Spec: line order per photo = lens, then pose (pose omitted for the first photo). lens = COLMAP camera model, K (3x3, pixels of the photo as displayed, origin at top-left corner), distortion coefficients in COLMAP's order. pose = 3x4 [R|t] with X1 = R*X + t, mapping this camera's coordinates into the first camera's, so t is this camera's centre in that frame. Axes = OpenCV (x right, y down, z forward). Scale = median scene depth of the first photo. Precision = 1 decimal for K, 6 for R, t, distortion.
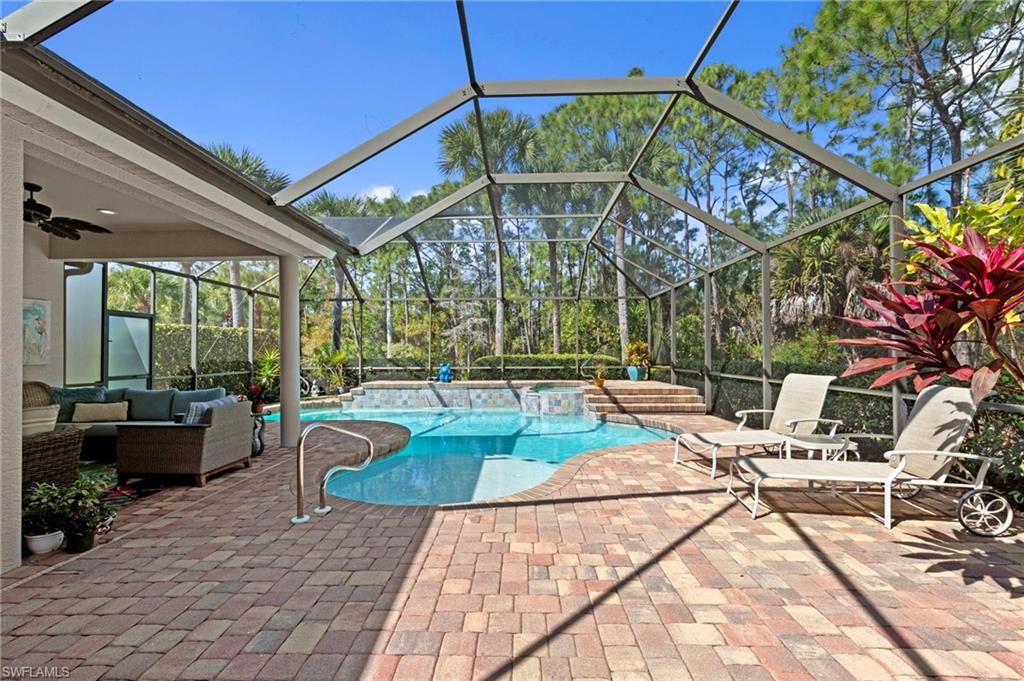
lens RADIAL K [[444.4, 0, 508.2], [0, 444.4, 348.4], [0, 0, 1]] dist [0.000737, -0.000019]
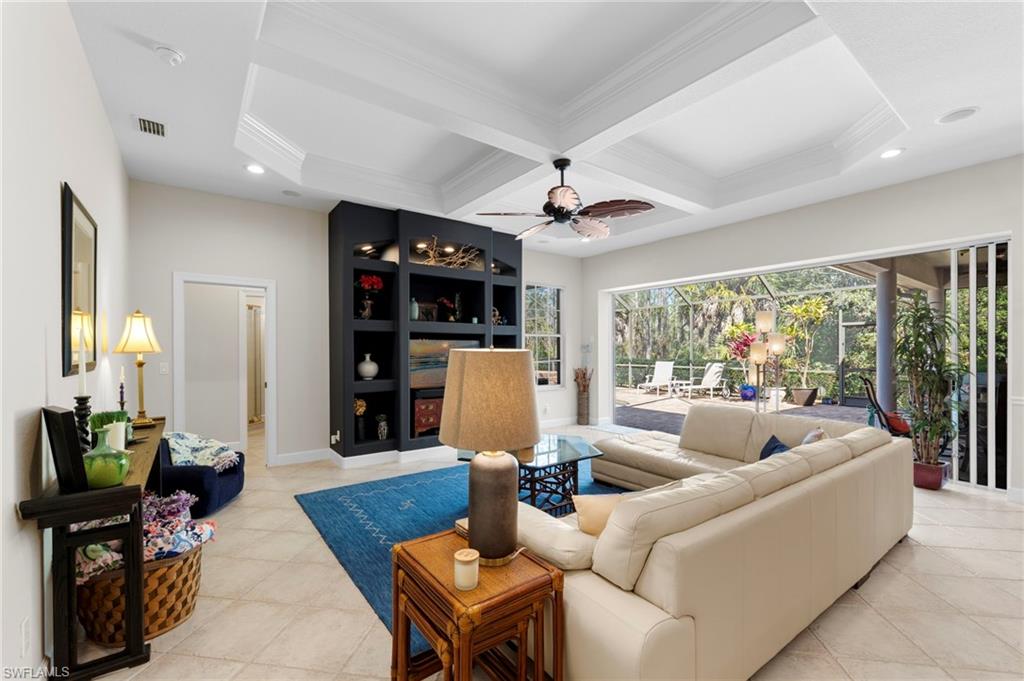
lens RADIAL K [[426.7, 0, 512.8], [0, 426.7, 353.8], [0, 0, 1]] dist [0.000632, 0.000114]
pose [[0.786143, -0.000594, 0.618044, -0.918828], [-0.006062, 0.999944, 0.008671, -0.004796], [-0.618015, -0.010563, 0.786095, -0.278986]]
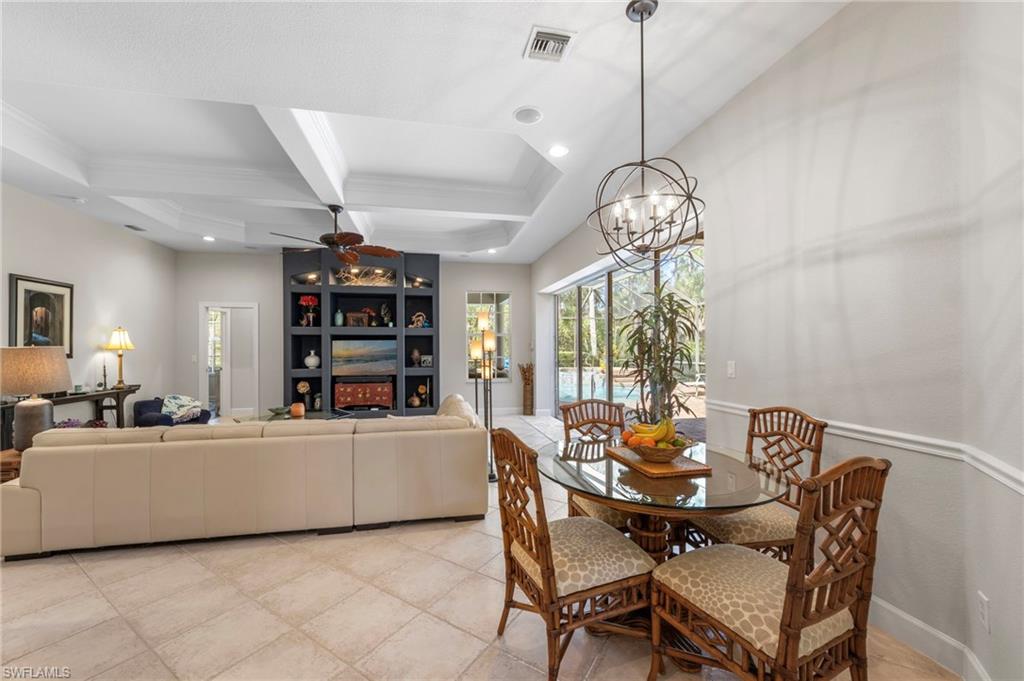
lens RADIAL K [[393.4, 0, 510.6], [0, 393.4, 346.3], [0, 0, 1]] dist [0.001727, 0.000110]
pose [[0.973287, 0.003025, 0.229571, -0.555236], [-0.002688, 0.999995, -0.001783, -0.006180], [-0.229576, 0.001118, 0.973290, -0.510504]]
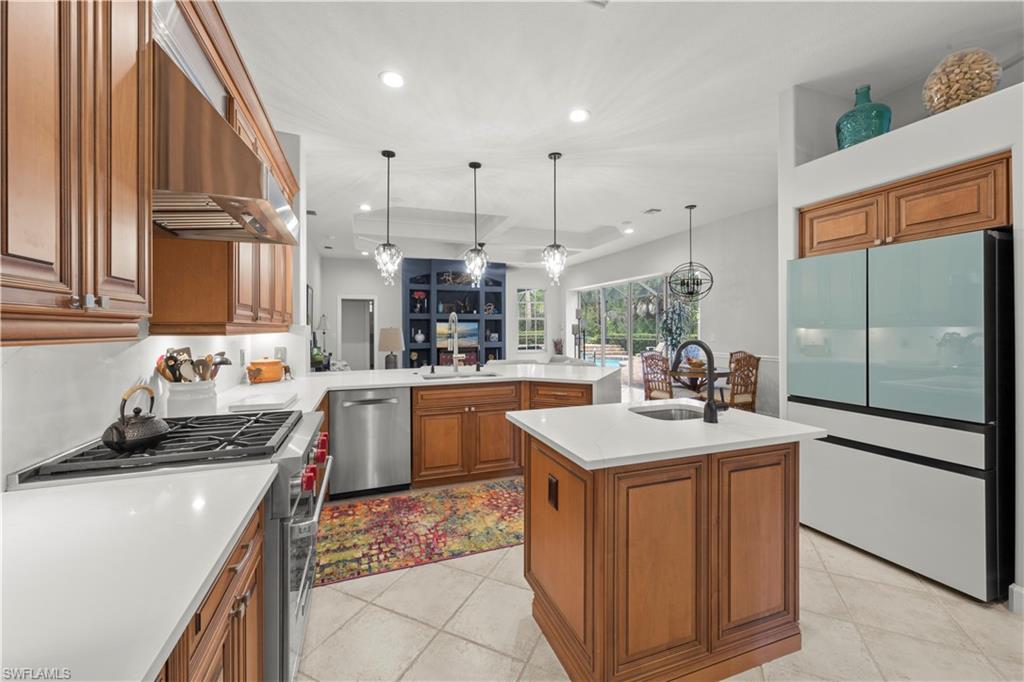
lens RADIAL K [[406.5, 0, 509.0], [0, 406.5, 328.1], [0, 0, 1]] dist [0.003219, 0.000123]
pose [[0.932983, 0.001497, 0.359917, -0.888822], [-0.003117, 0.999987, 0.003920, -0.008440], [-0.359907, -0.004779, 0.932976, -0.774919]]
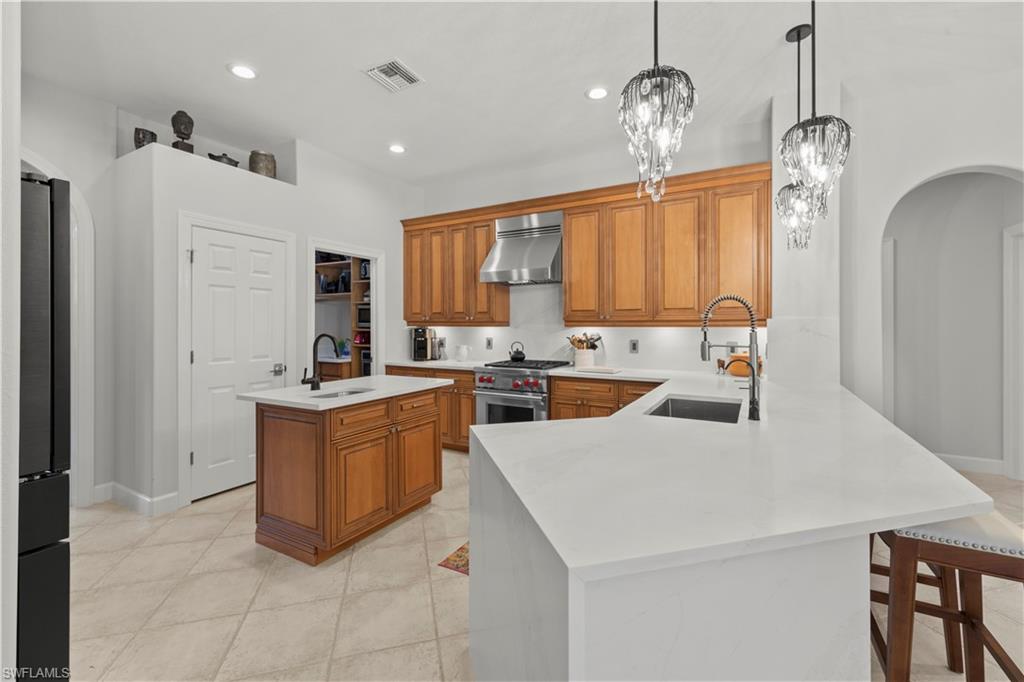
lens RADIAL K [[420.6, 0, 514.1], [0, 420.6, 325.1], [0, 0, 1]] dist [0.000568, -0.000048]
pose [[-0.460588, 0.005901, -0.887594, -0.562562], [0.008853, 0.999959, 0.002054, -0.006818], [0.887570, -0.006912, -0.460622, -0.404969]]
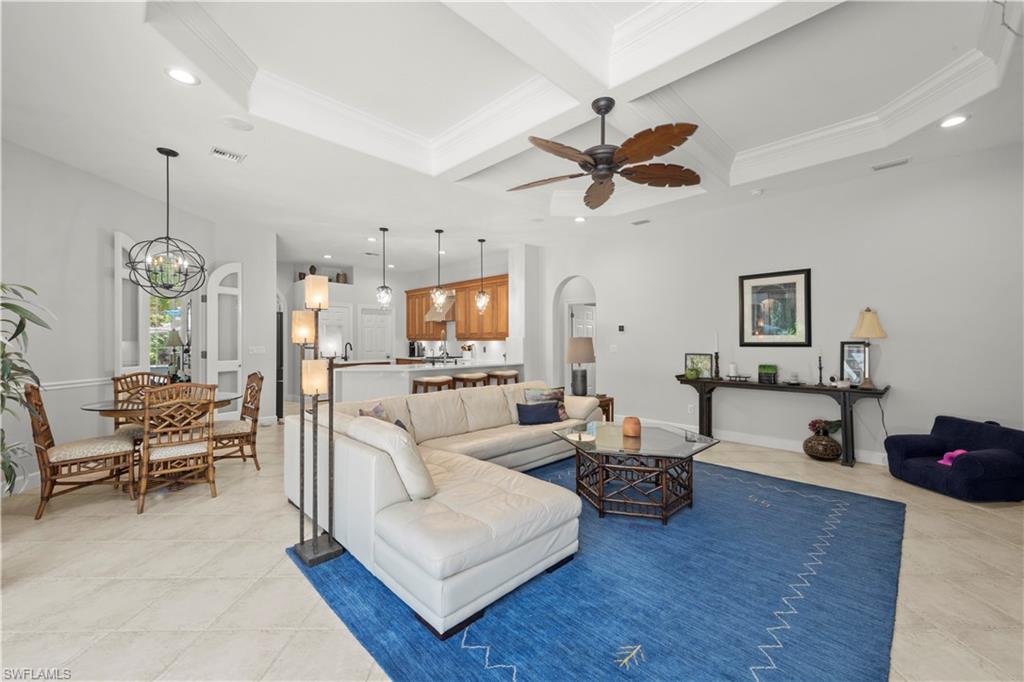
lens RADIAL K [[399.5, 0, 511.5], [0, 399.5, 336.4], [0, 0, 1]] dist [0.007657, 0.000110]
pose [[-0.690662, 0.005657, -0.723156, -0.399171], [0.016114, 0.999842, -0.007569, -0.004959], [0.722998, -0.016881, -0.690643, 0.136851]]
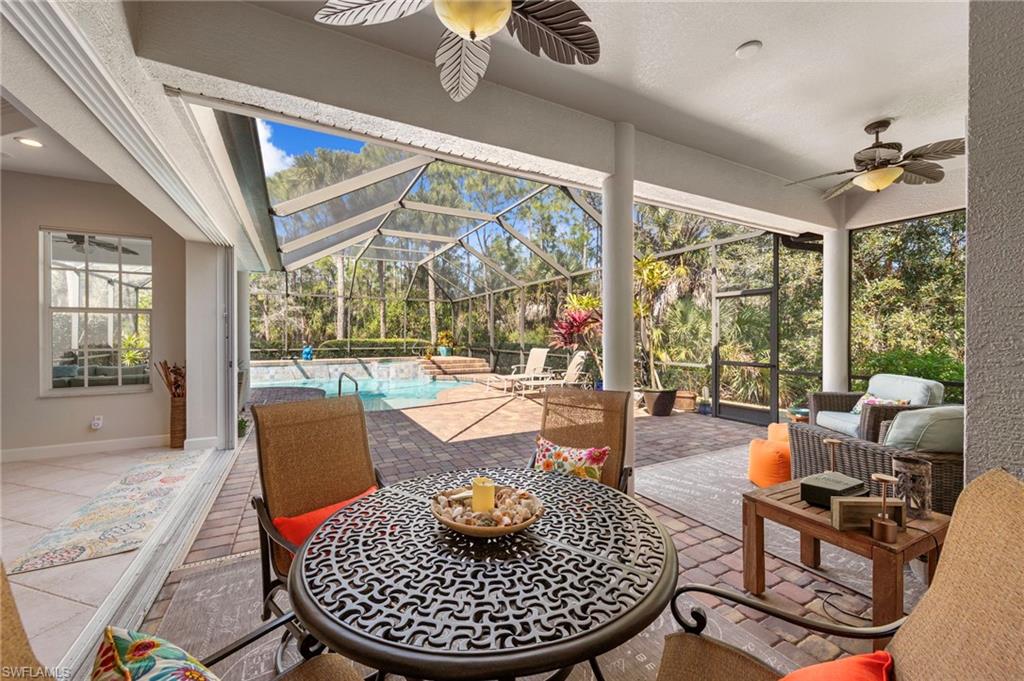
lens RADIAL K [[393.4, 0, 510.6], [0, 393.4, 346.3], [0, 0, 1]] dist [0.001727, 0.000110]
pose [[0.866823, -0.008657, 0.498541, -0.234709], [-0.008443, 0.999451, 0.032034, -0.007575], [-0.498545, -0.031977, 0.866274, -0.343835]]
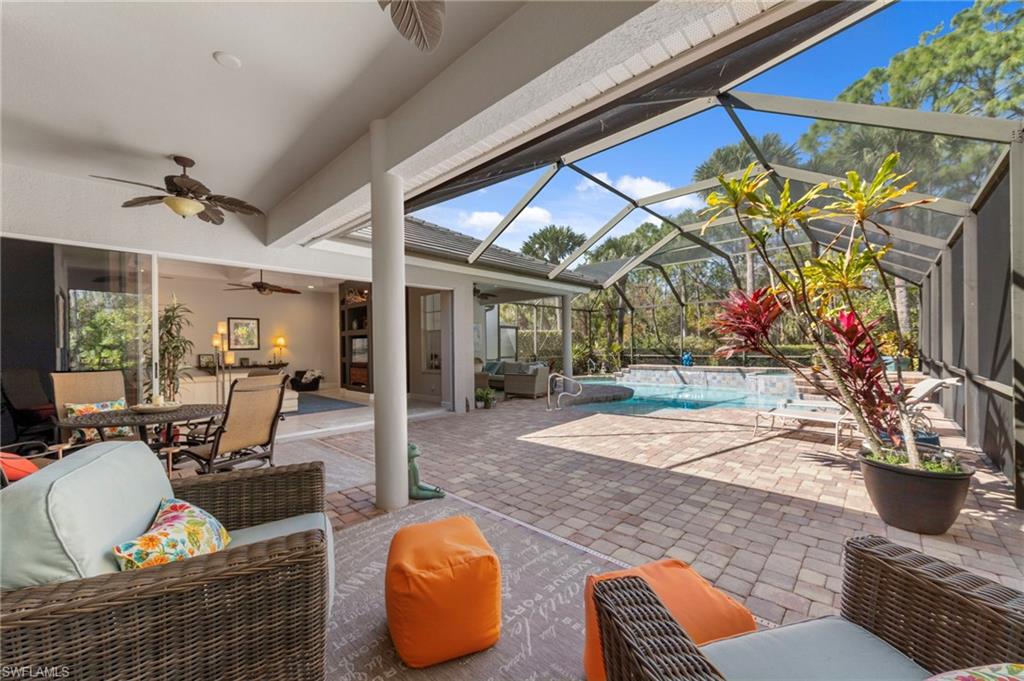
lens RADIAL K [[393.4, 0, 510.6], [0, 393.4, 346.3], [0, 0, 1]] dist [0.001727, 0.000110]
pose [[0.743001, -0.004377, -0.669276, 0.299906], [0.013733, 0.999868, 0.008706, -0.001598], [0.669150, -0.015660, 0.742963, -0.278846]]
